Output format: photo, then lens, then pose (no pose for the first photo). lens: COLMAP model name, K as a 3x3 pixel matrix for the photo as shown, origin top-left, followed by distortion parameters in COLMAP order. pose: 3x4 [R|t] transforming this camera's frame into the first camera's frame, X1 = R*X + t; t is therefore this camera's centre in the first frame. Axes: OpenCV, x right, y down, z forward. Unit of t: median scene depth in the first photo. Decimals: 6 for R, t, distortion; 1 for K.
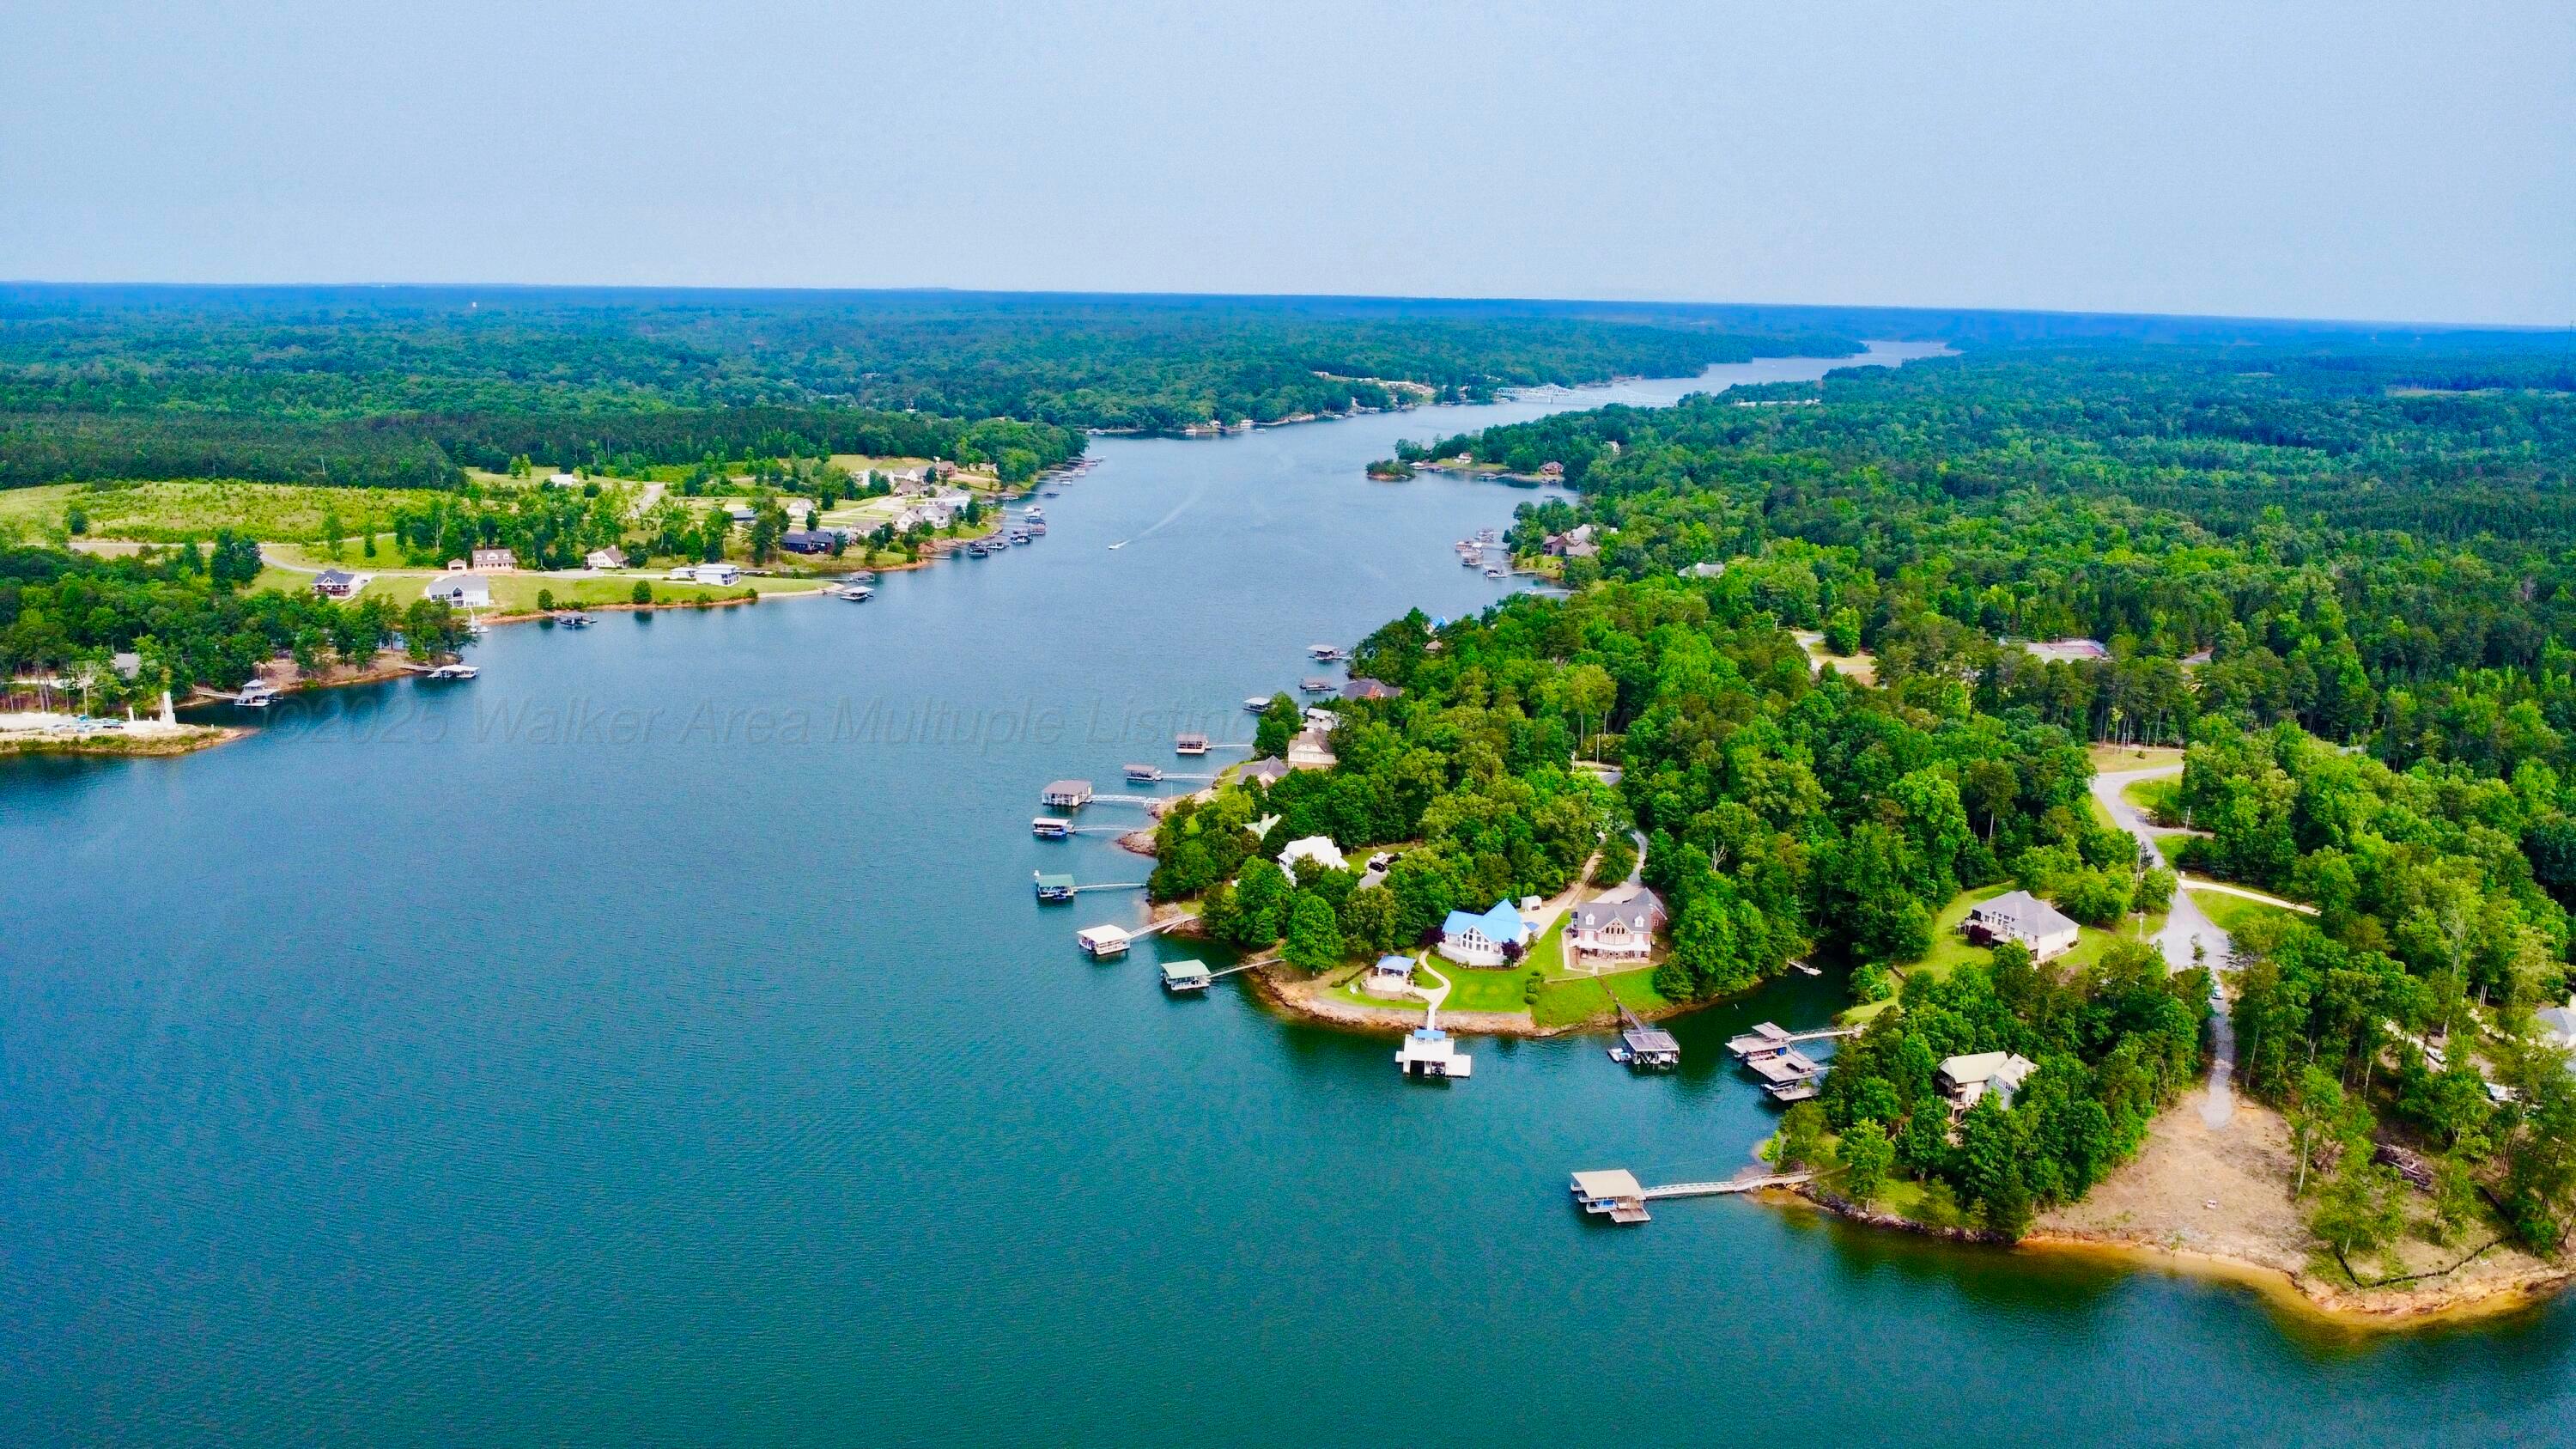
lens RADIAL K [[1903.0, 0, 1287.0], [0, 1903.0, 741.6], [0, 0, 1]] dist [-0.033973, 0.000106]
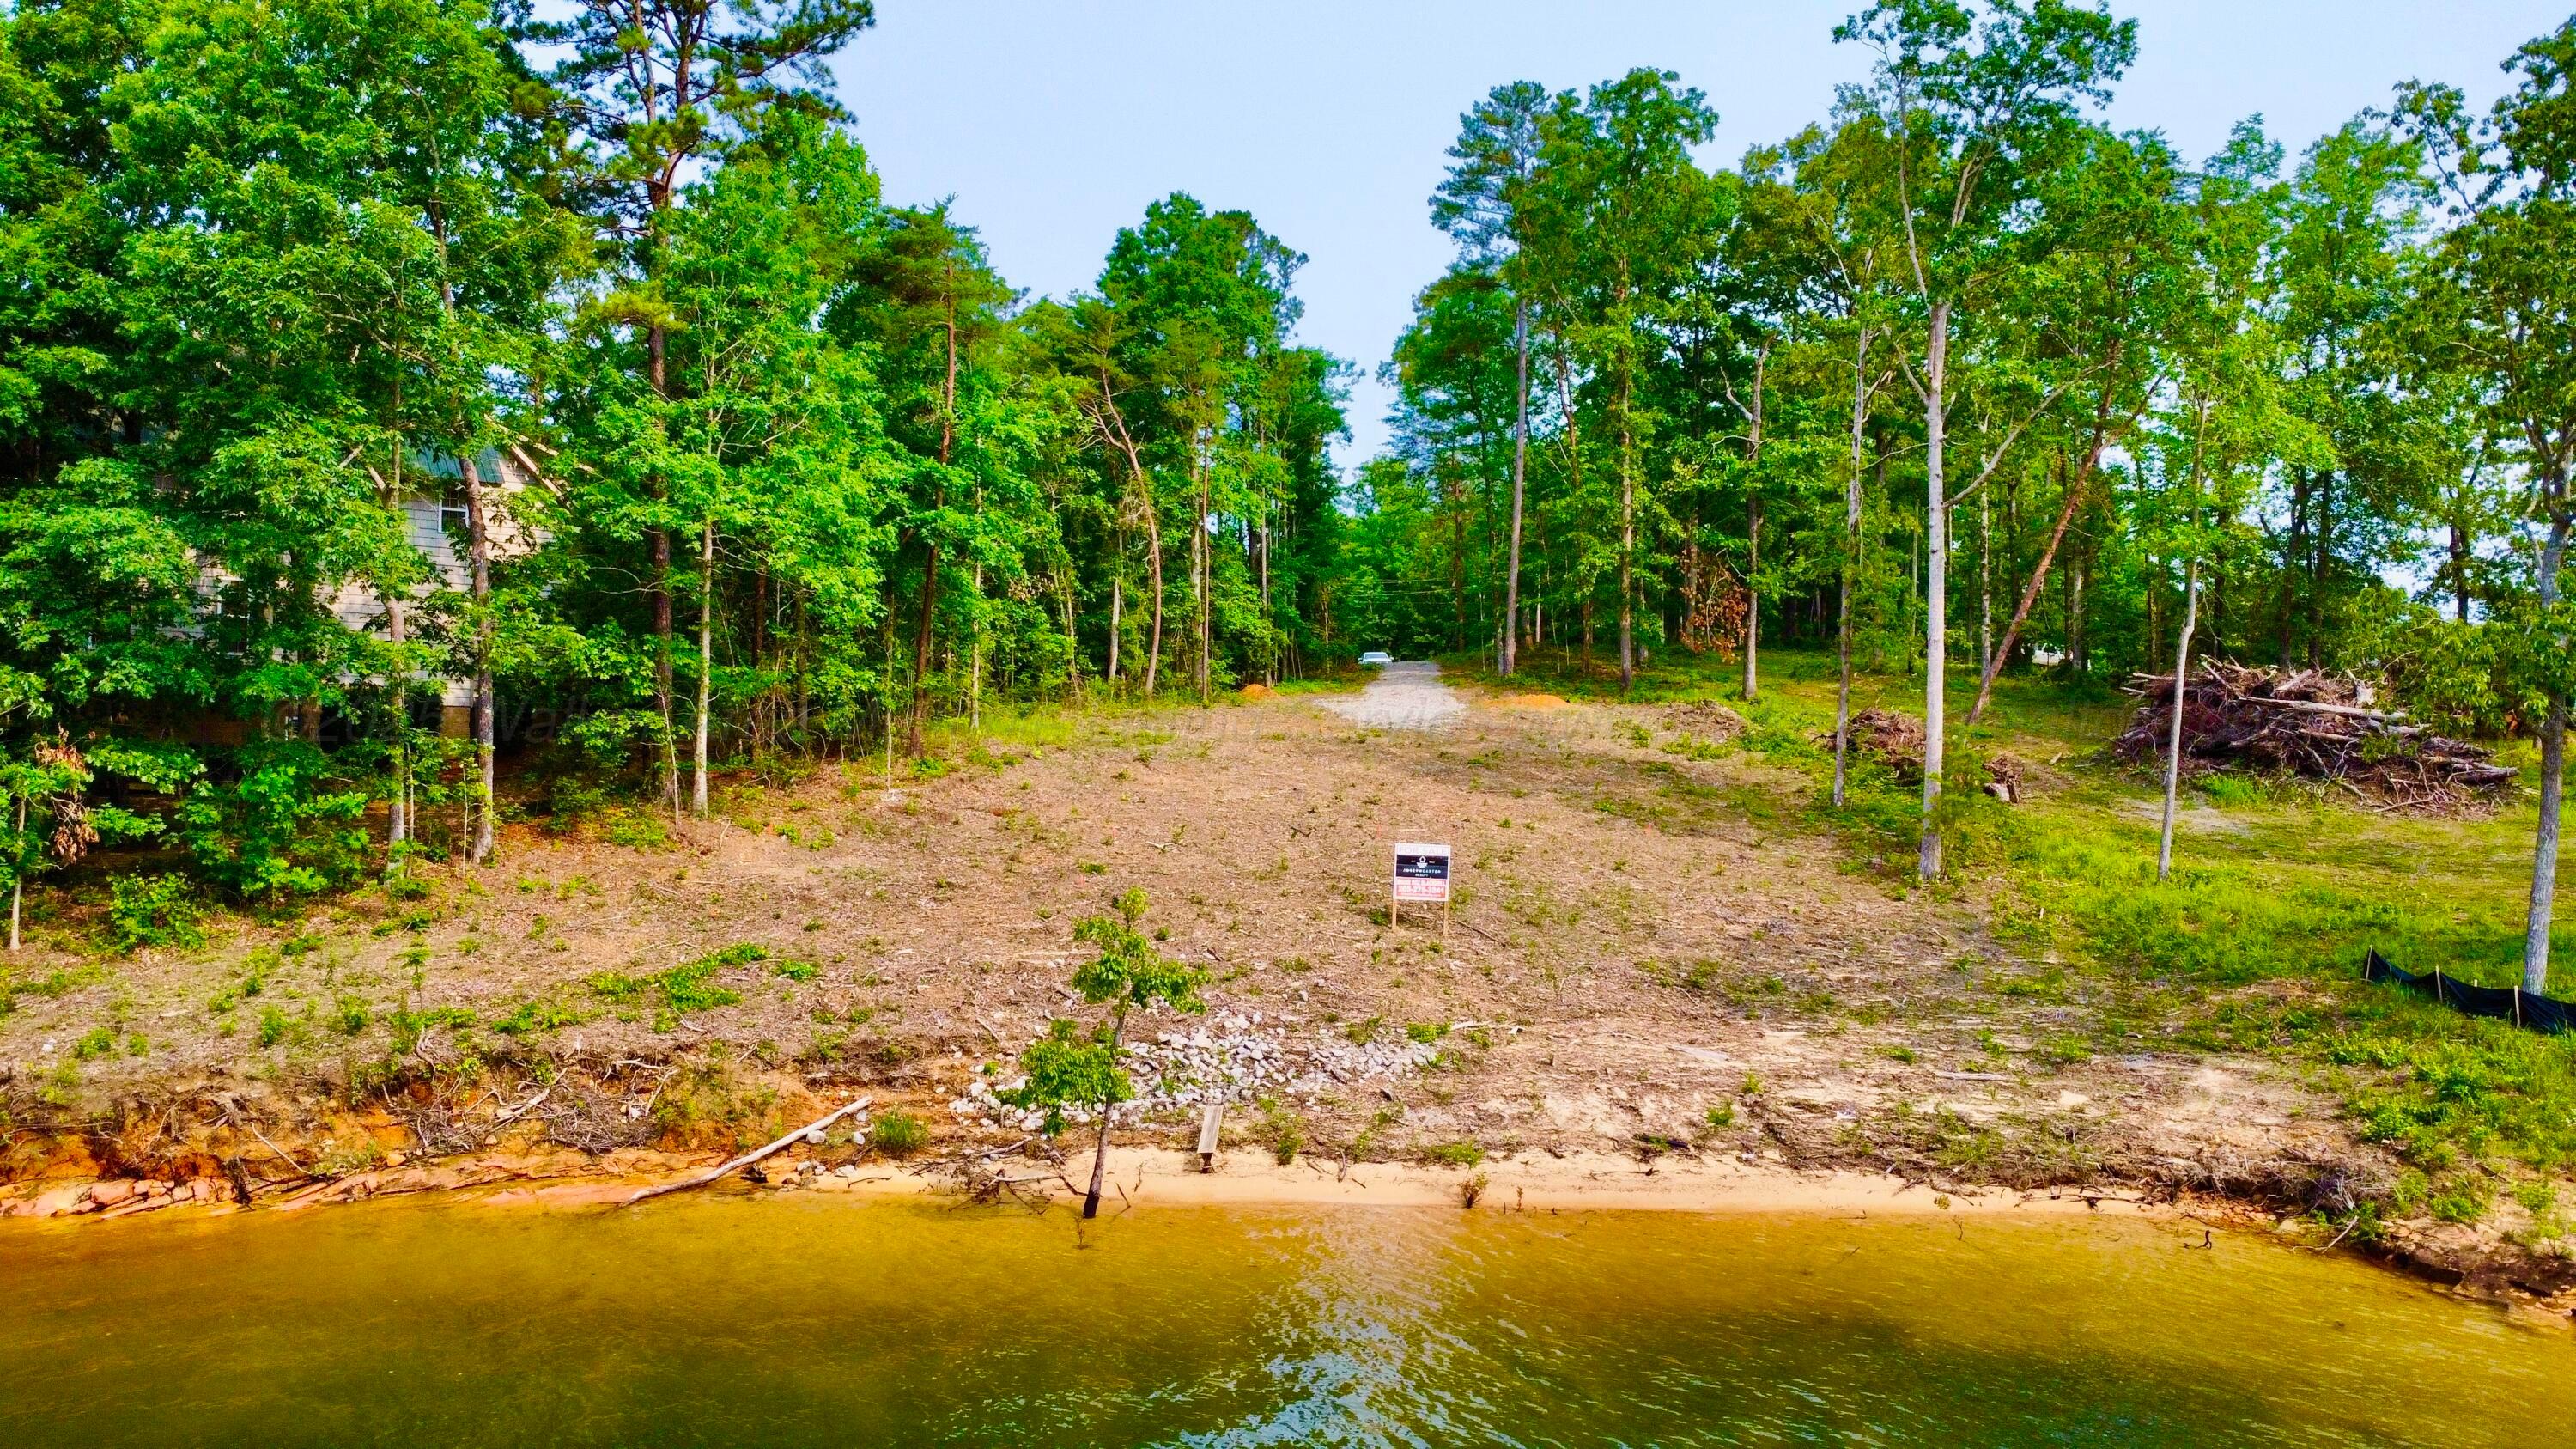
lens RADIAL K [[1903.0, 0, 1270.2], [0, 1903.0, 720.6], [0, 0, 1]] dist [-0.033973, 0.000106]
pose [[0.919866, -0.000201, 0.392232, 0.410199], [0.095068, 0.970296, -0.222456, 0.250668], [-0.380537, 0.241919, 0.892562, 0.843400]]
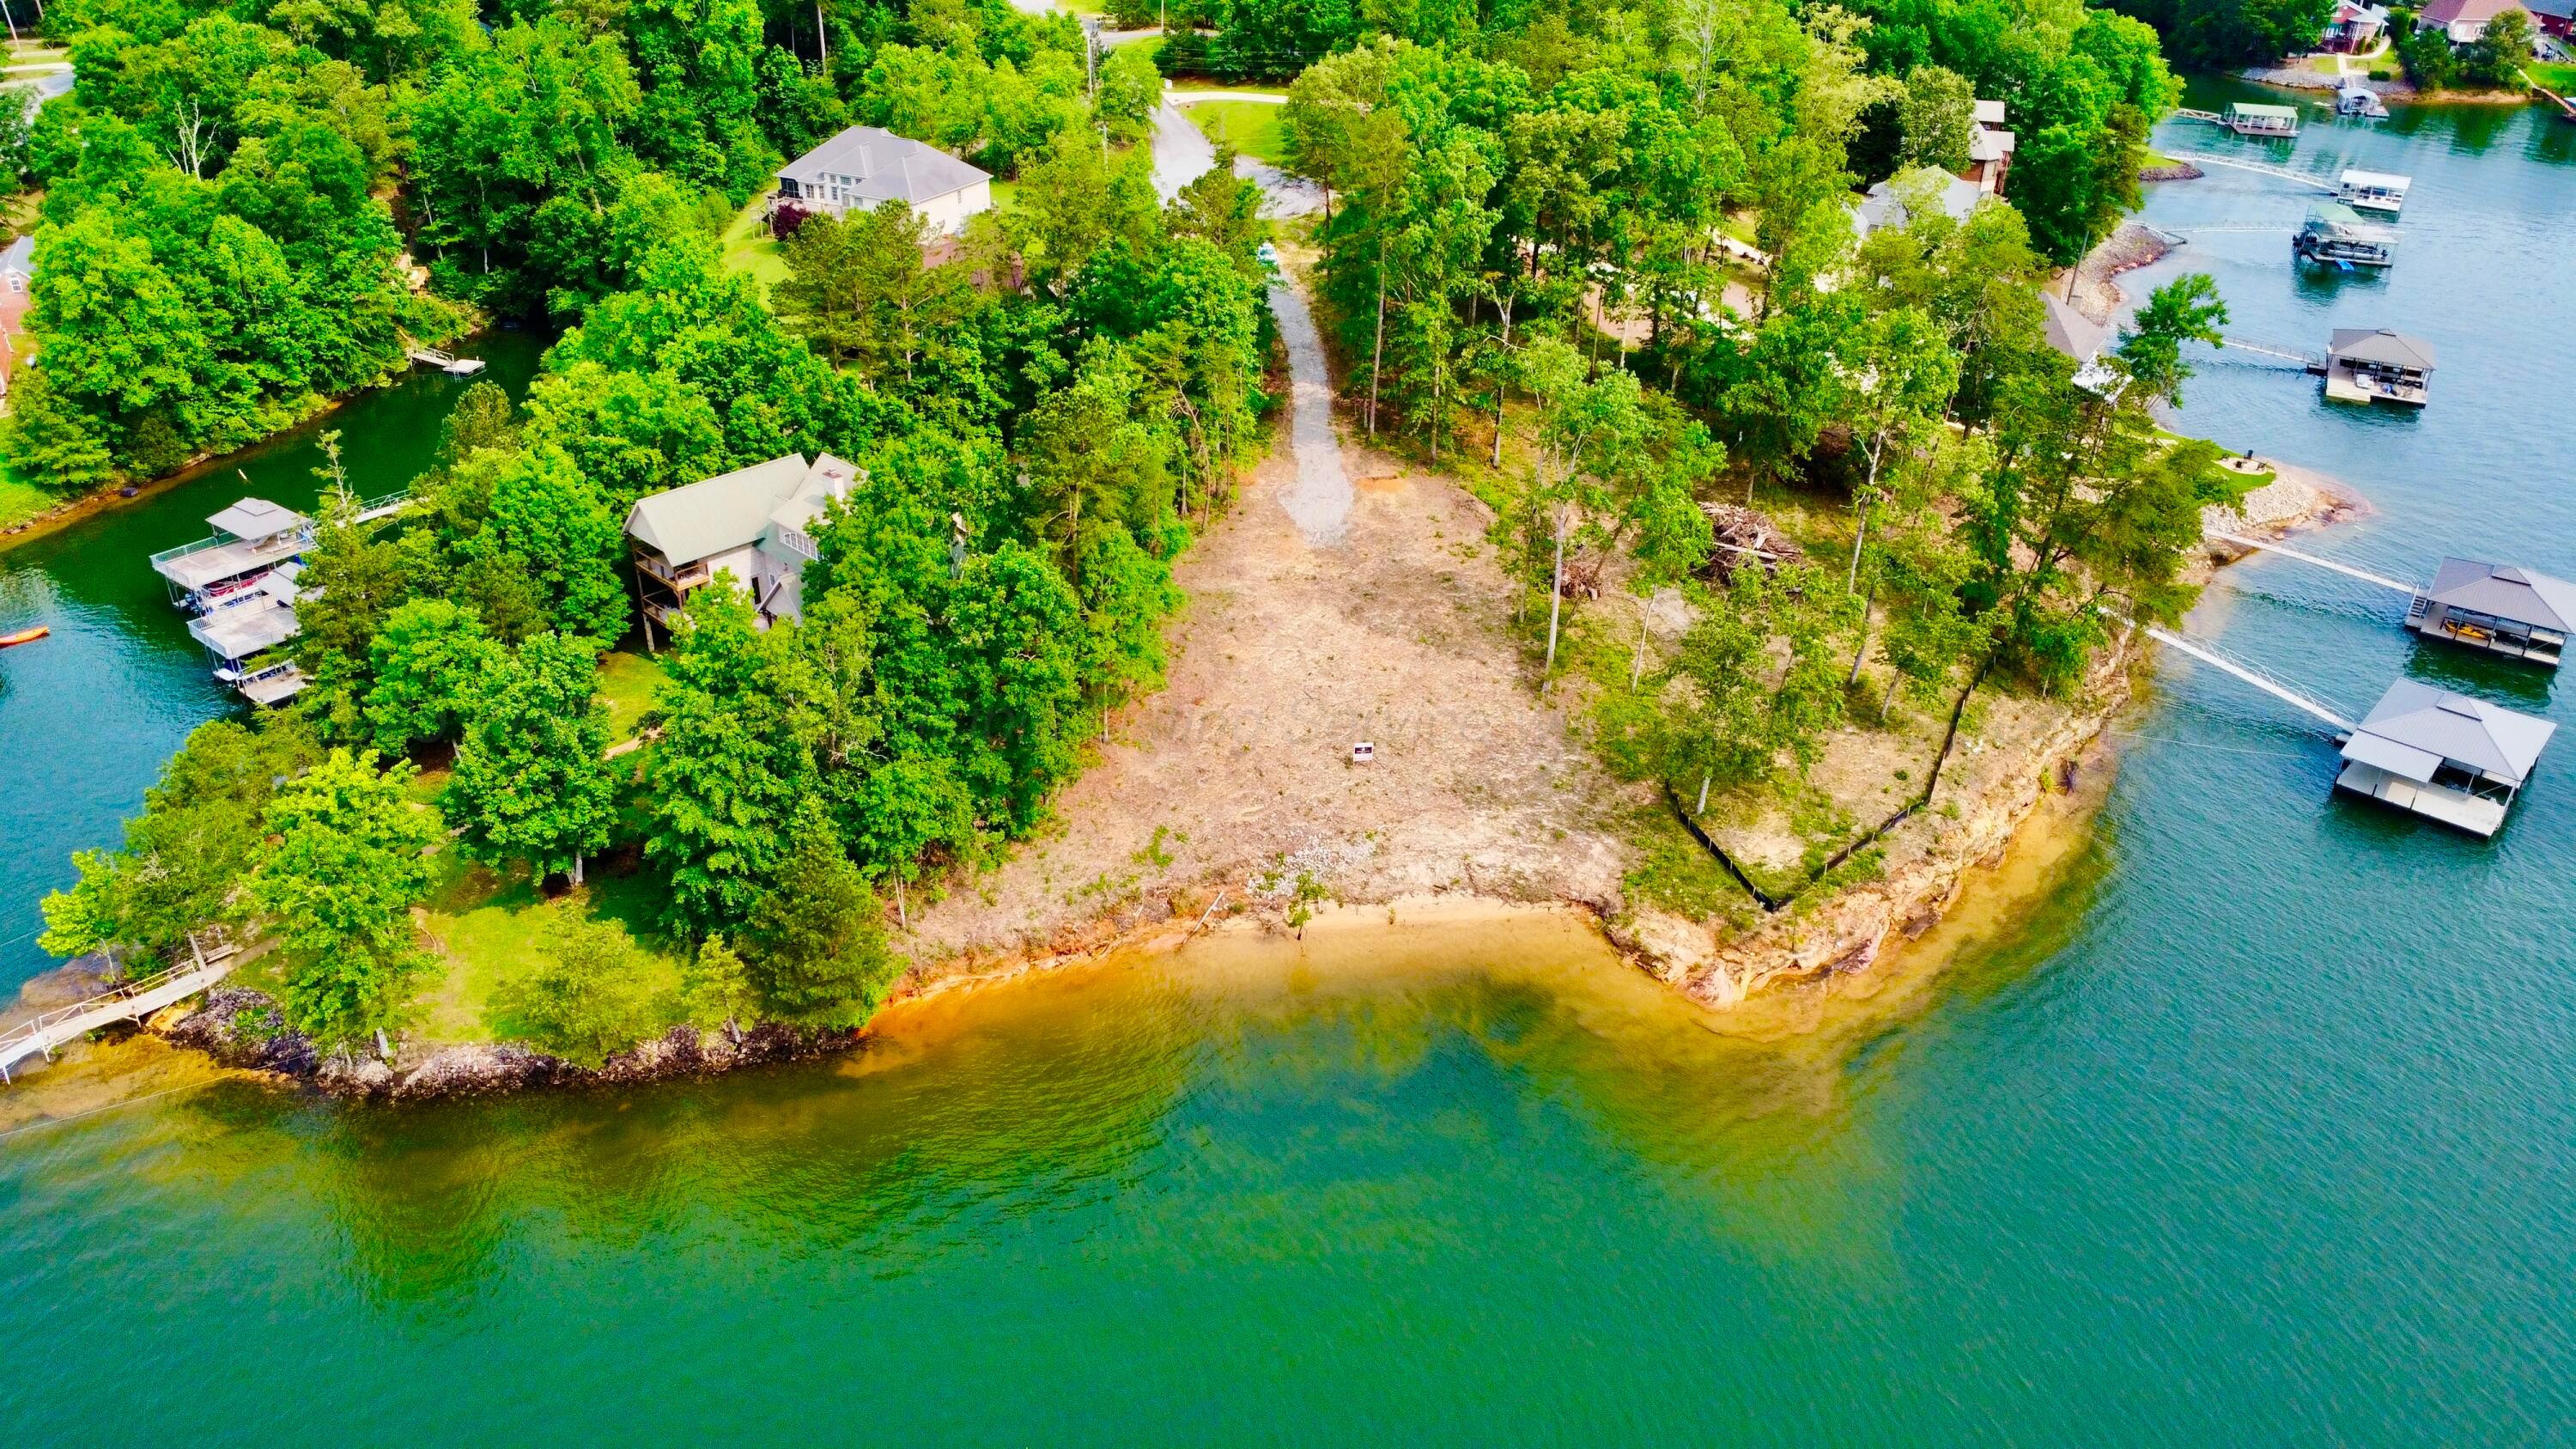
lens RADIAL K [[1903.0, 0, 1284.7], [0, 1903.0, 730.2], [0, 0, 1]] dist [-0.033973, 0.000106]
pose [[0.866605, -0.250788, 0.431395, 0.300824], [0.123593, 0.945466, 0.301362, 0.119882], [-0.483447, -0.207844, 0.850341, 0.654807]]
